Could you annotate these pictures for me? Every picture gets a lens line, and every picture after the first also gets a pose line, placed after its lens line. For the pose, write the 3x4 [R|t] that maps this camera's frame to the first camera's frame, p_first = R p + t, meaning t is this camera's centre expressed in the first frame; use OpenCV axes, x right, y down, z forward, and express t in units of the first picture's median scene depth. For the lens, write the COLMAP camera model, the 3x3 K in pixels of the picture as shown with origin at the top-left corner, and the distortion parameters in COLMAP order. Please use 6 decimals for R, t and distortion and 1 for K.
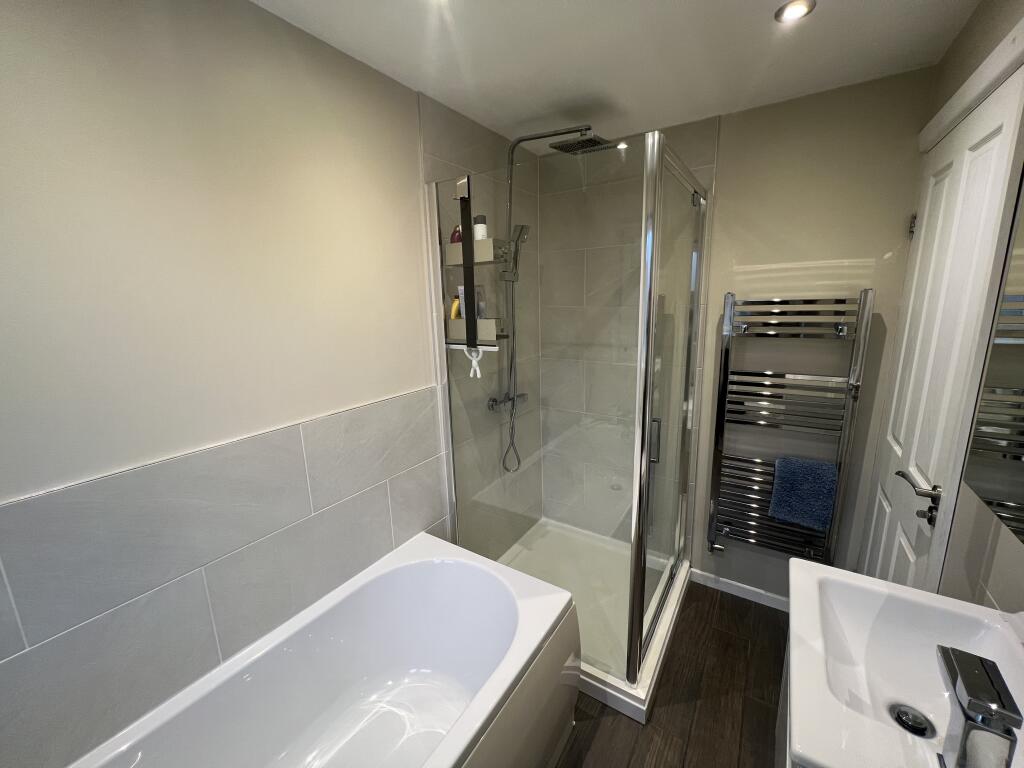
lens RADIAL K [[410.0, 0, 512.8], [0, 410.0, 383.6], [0, 0, 1]] dist [-0.002150, -0.000087]
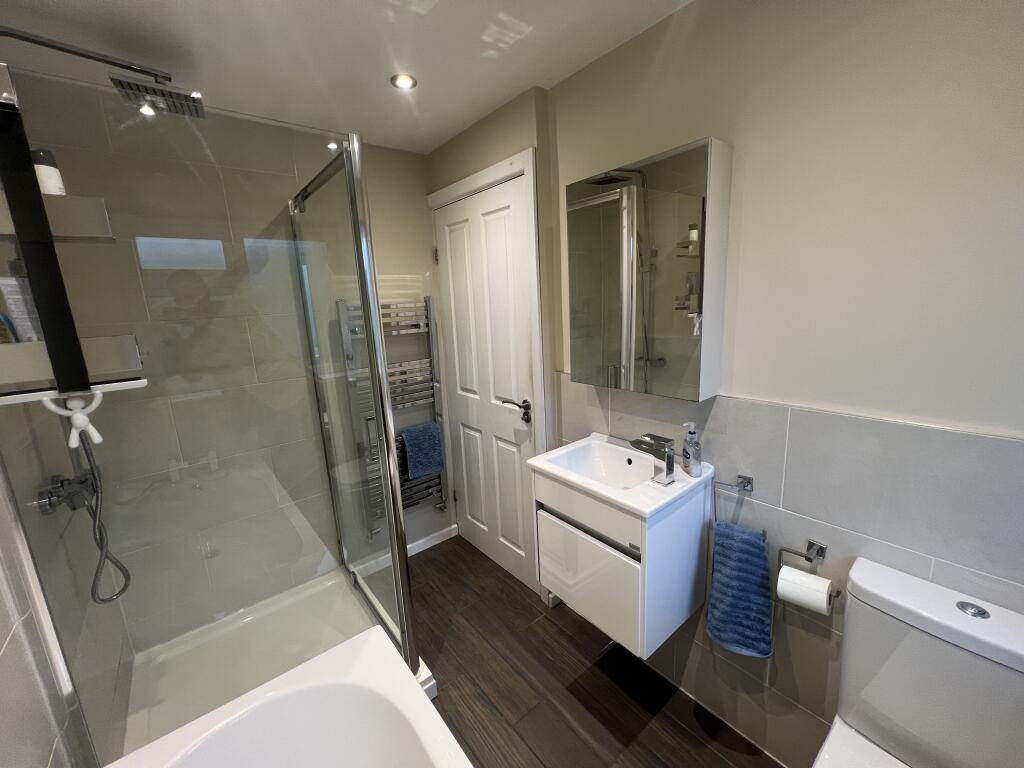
lens RADIAL K [[410.0, 0, 512.9], [0, 410.0, 380.6], [0, 0, 1]] dist [-0.002150, -0.000087]
pose [[0.304508, -0.175241, 0.936251, -0.429368], [0.231443, 0.967085, 0.105737, -0.024852], [-0.923964, 0.184491, 0.335043, 0.280649]]
